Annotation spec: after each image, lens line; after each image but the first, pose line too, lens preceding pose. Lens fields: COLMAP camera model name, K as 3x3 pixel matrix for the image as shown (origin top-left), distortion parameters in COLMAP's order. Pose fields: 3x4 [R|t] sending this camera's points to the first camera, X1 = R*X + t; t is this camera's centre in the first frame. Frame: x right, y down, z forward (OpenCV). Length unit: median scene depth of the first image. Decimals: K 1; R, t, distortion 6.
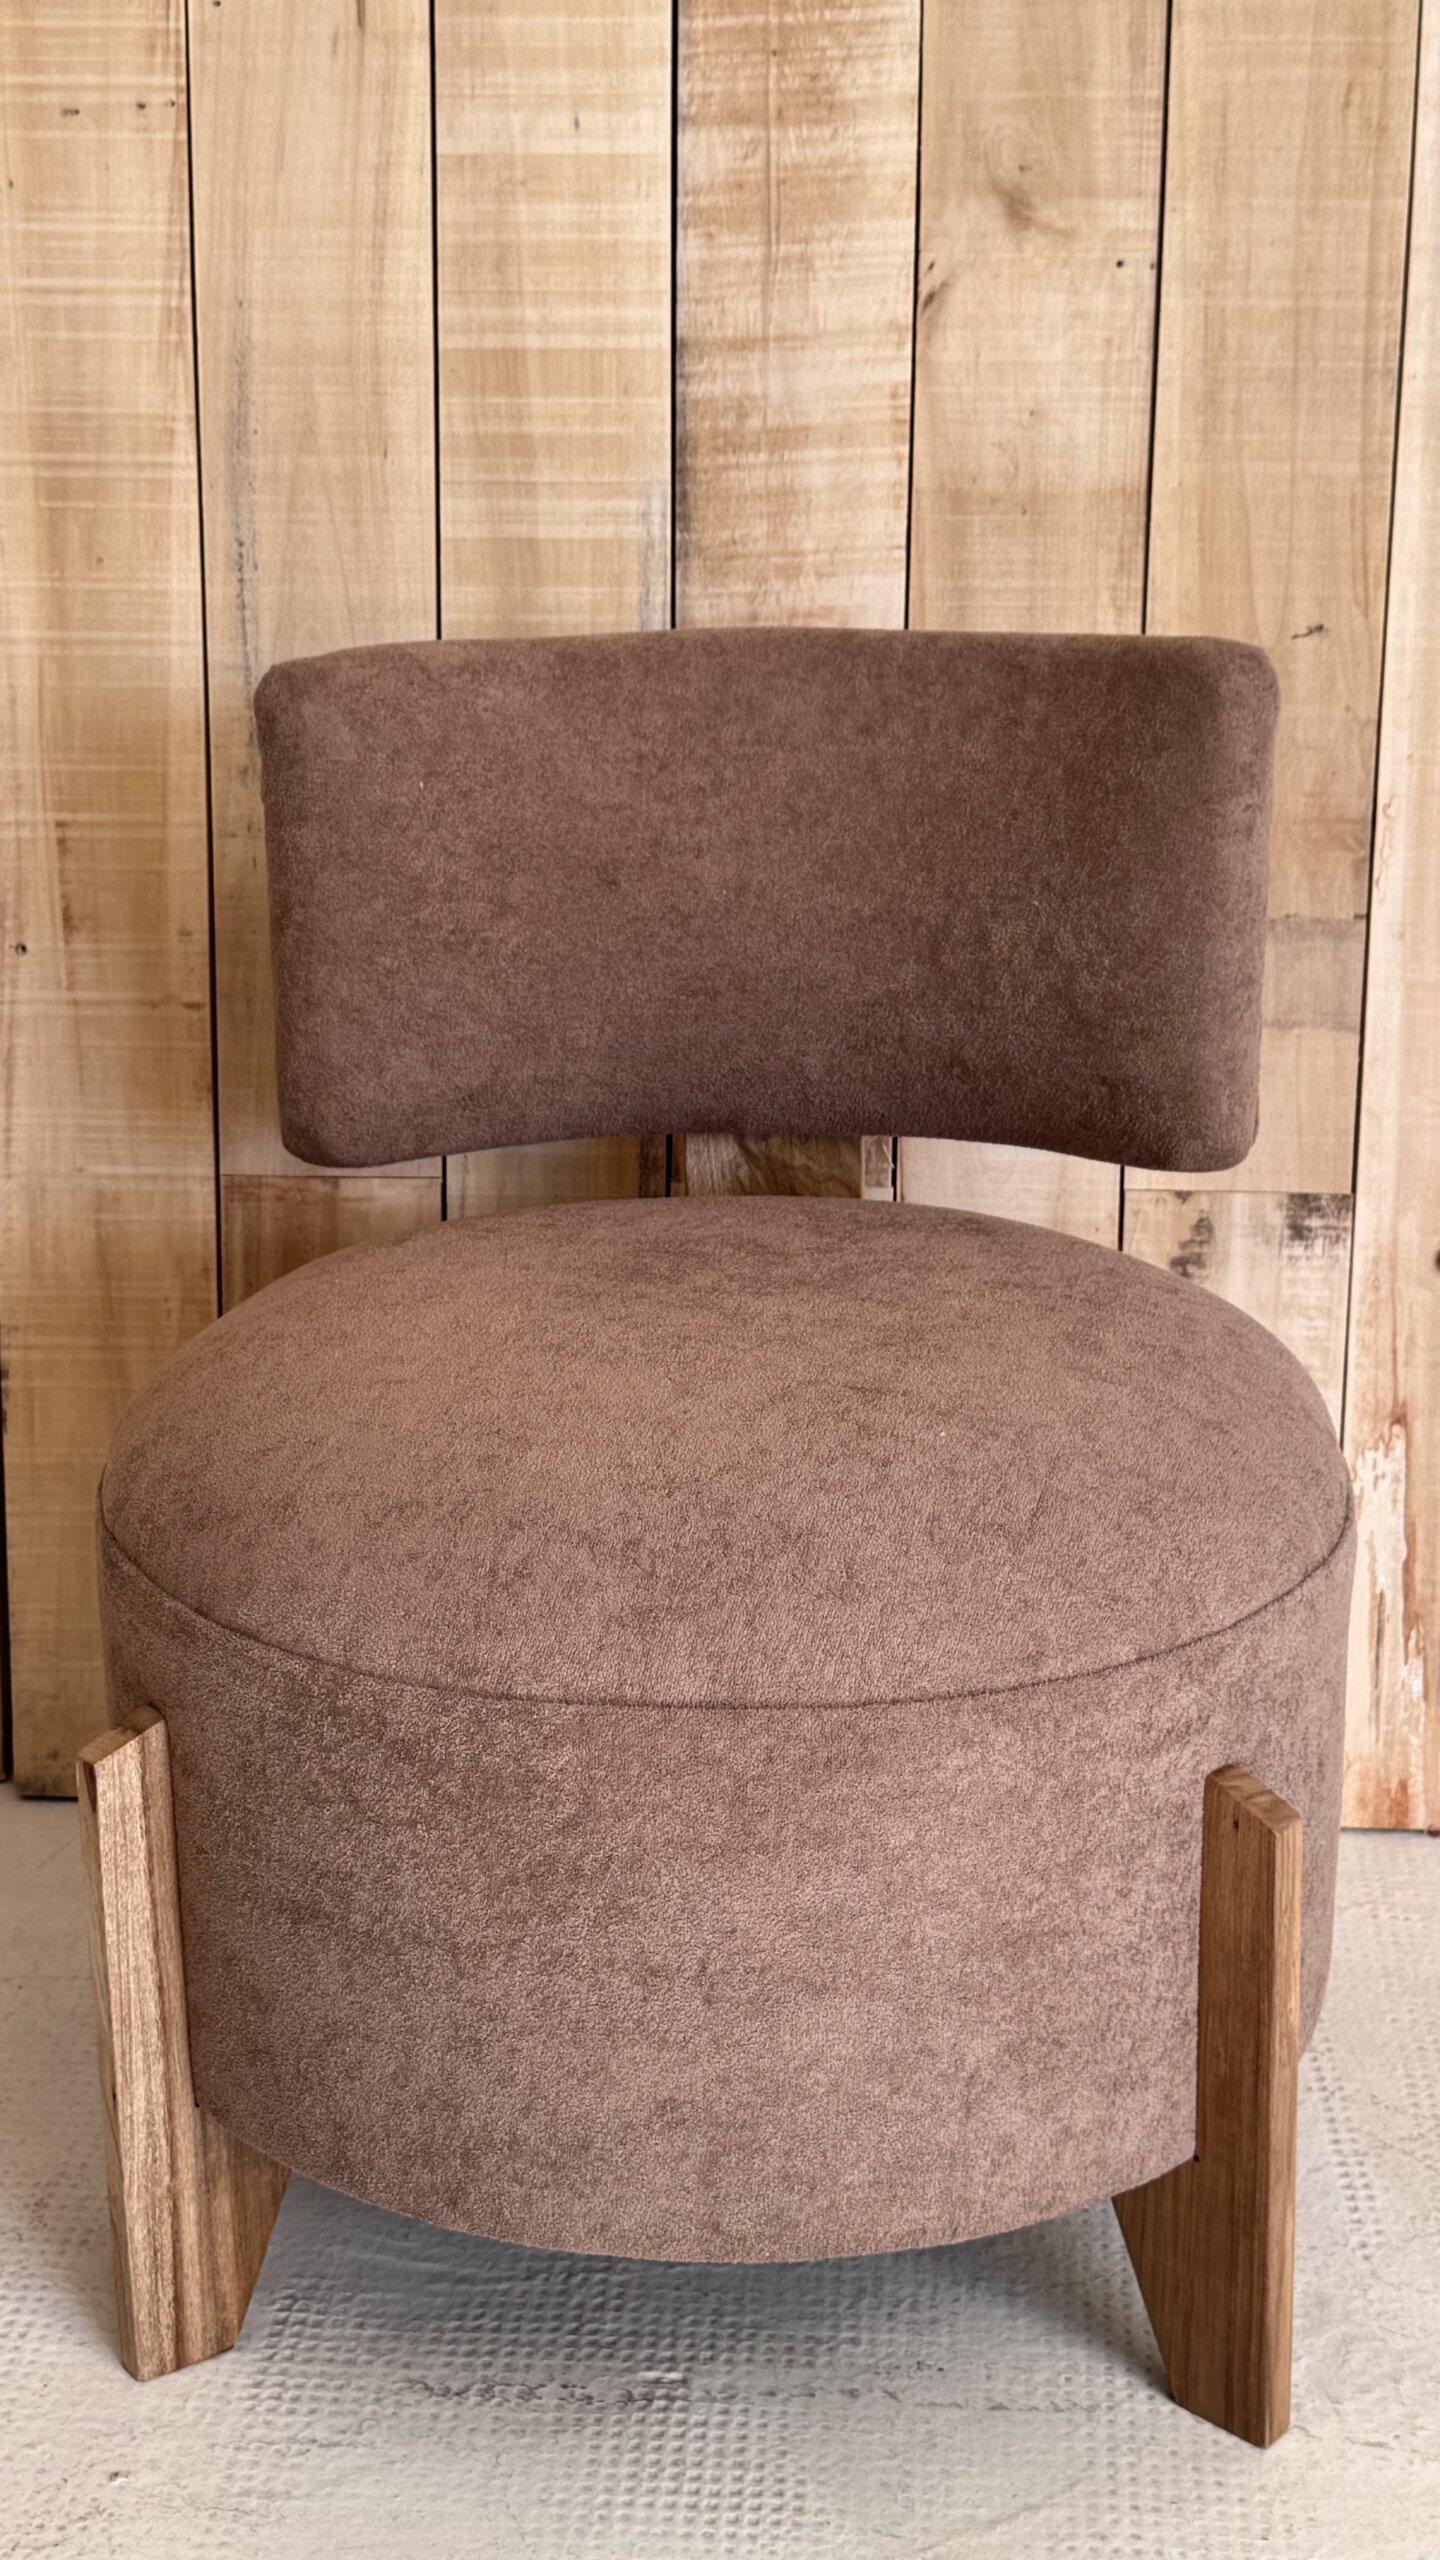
lens RADIAL K [[3434.7, 0, 715.3], [0, 3434.7, 1311.4], [0, 0, 1]] dist [0.069223, 0.000000]
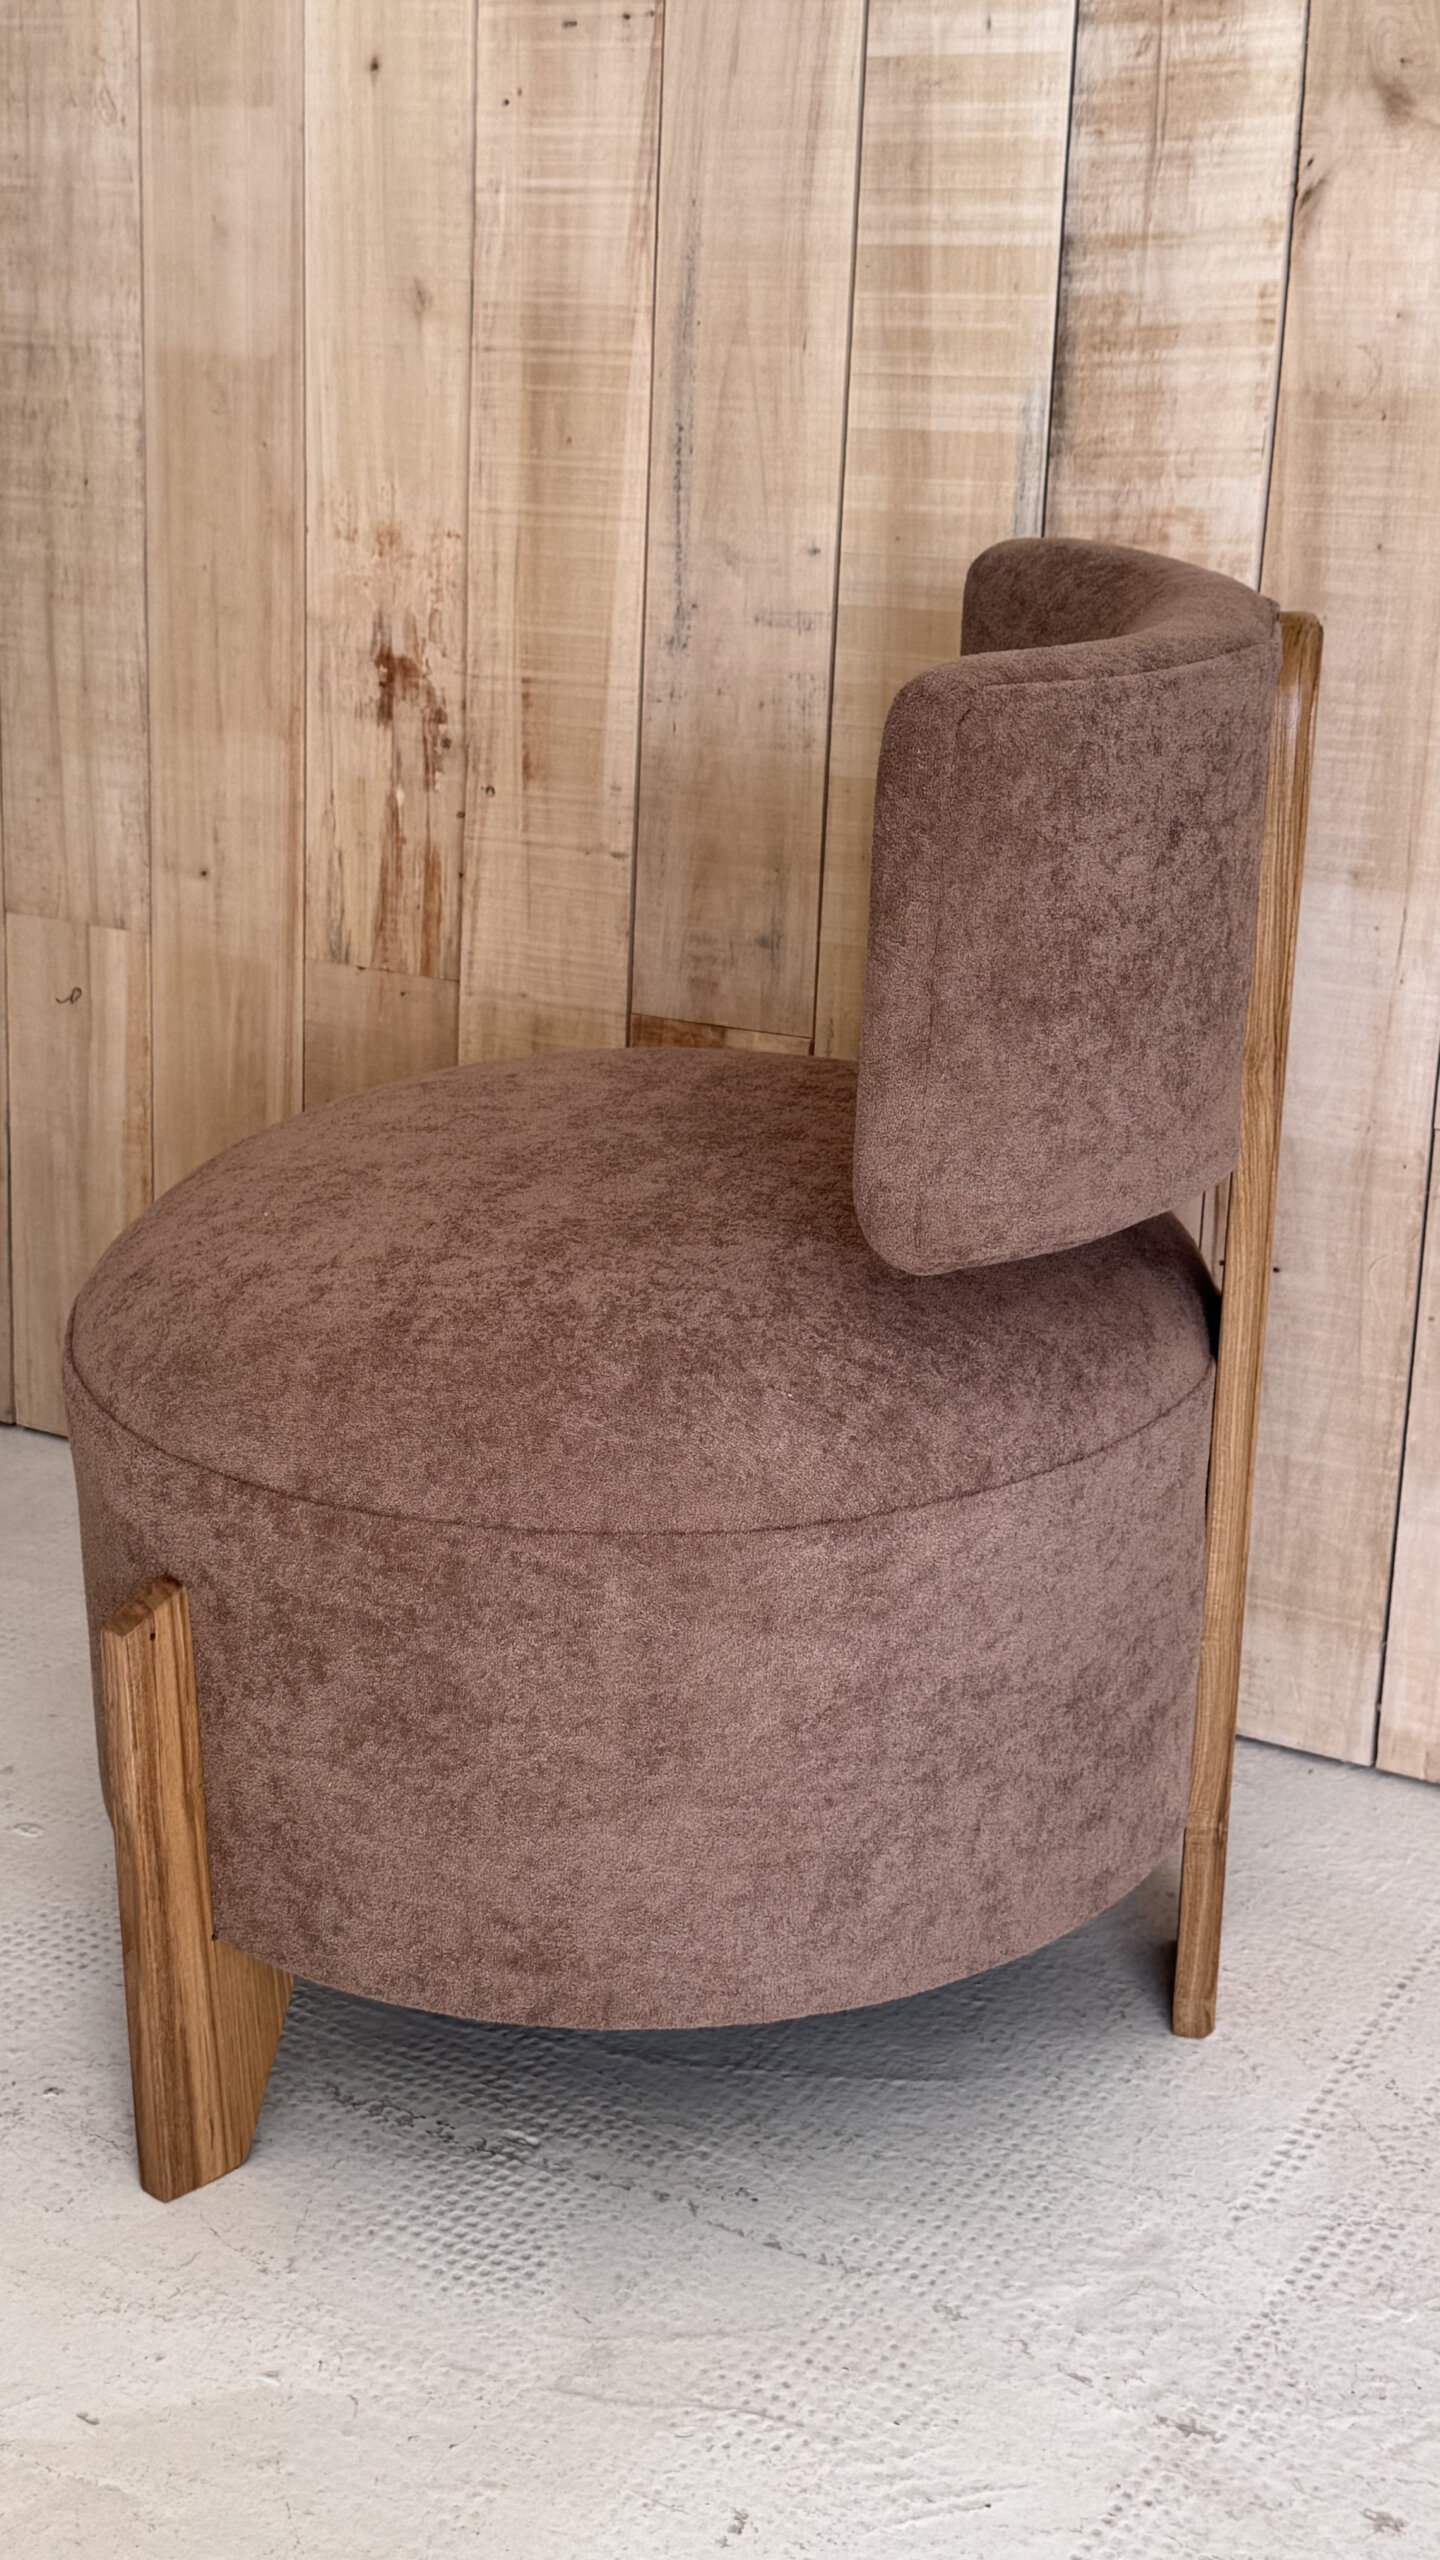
lens RADIAL K [[3434.7, 0, 683.9], [0, 3434.7, 1299.5], [0, 0, 1]] dist [0.069223, 0.000000]
pose [[0.881219, 0.145270, -0.449833, 0.393426], [-0.126627, 0.989374, 0.071449, -0.031639], [0.455433, -0.006001, 0.890250, 0.044166]]
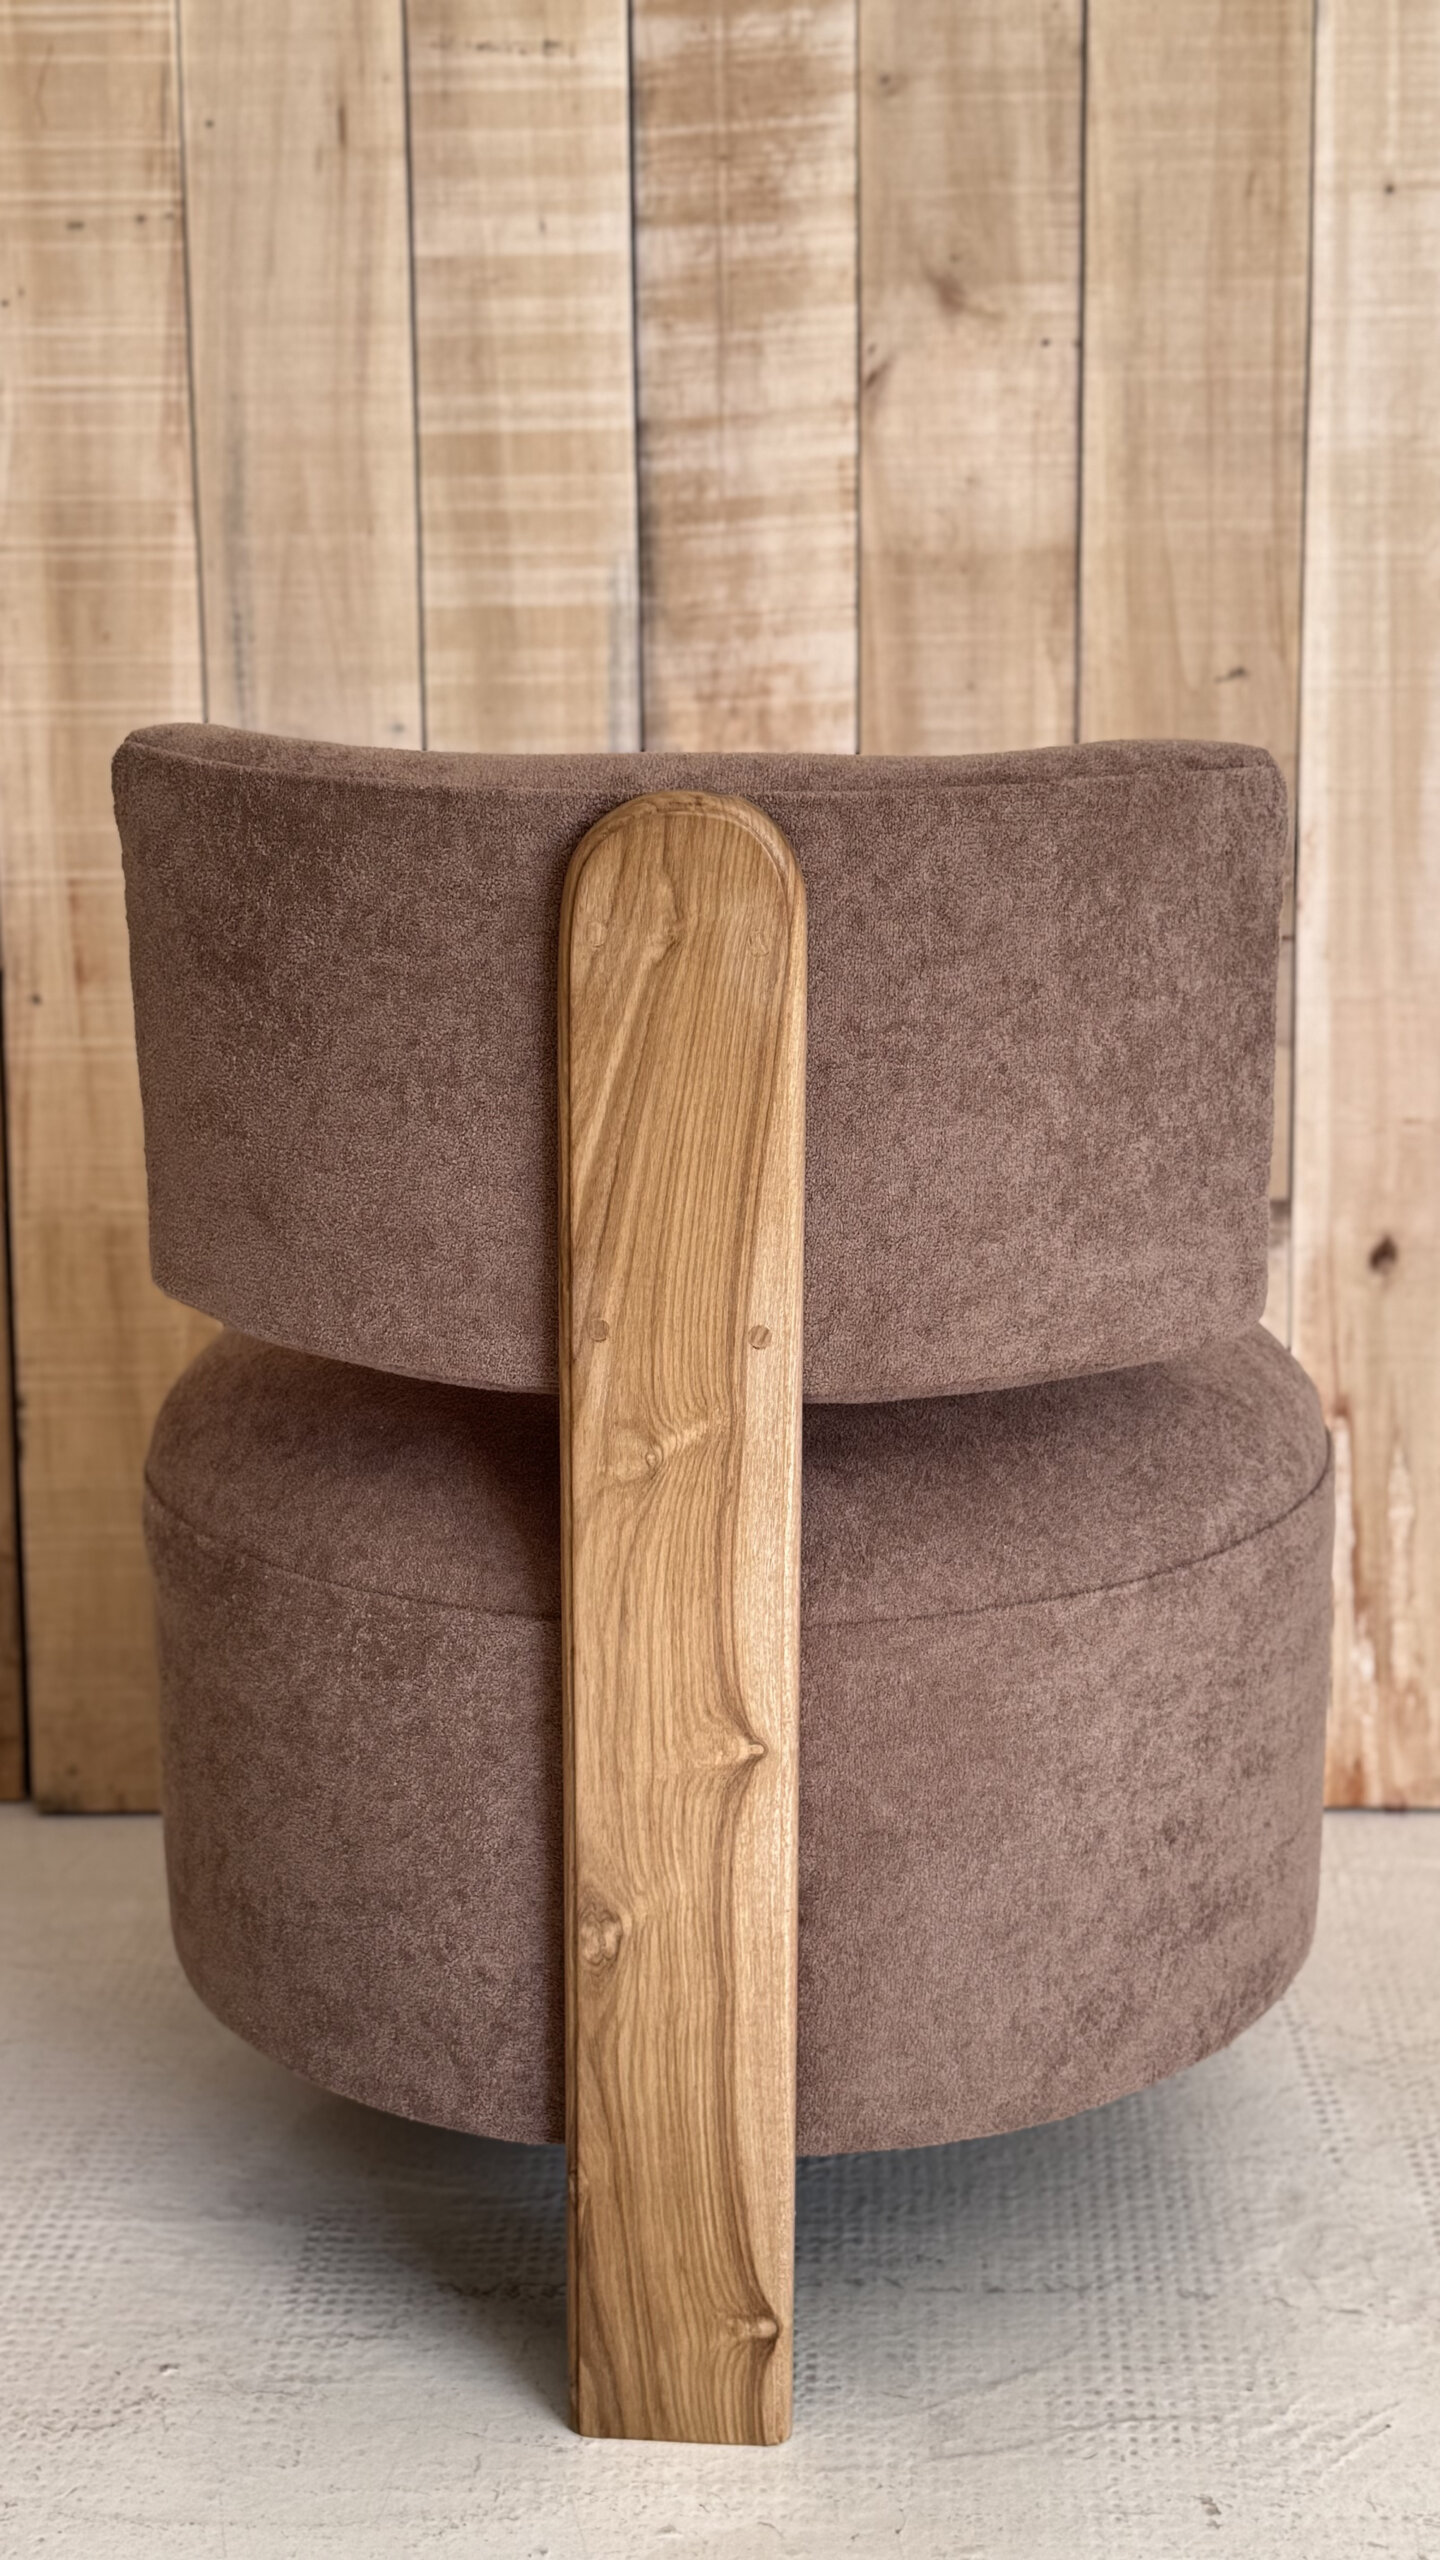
lens RADIAL K [[3434.7, 0, 699.7], [0, 3434.7, 1306.7], [0, 0, 1]] dist [0.069223, 0.000000]
pose [[0.999656, -0.023617, 0.011448, -0.011095], [0.024306, 0.997627, -0.064418, 0.065947], [-0.009899, 0.064674, 0.997857, -0.061549]]
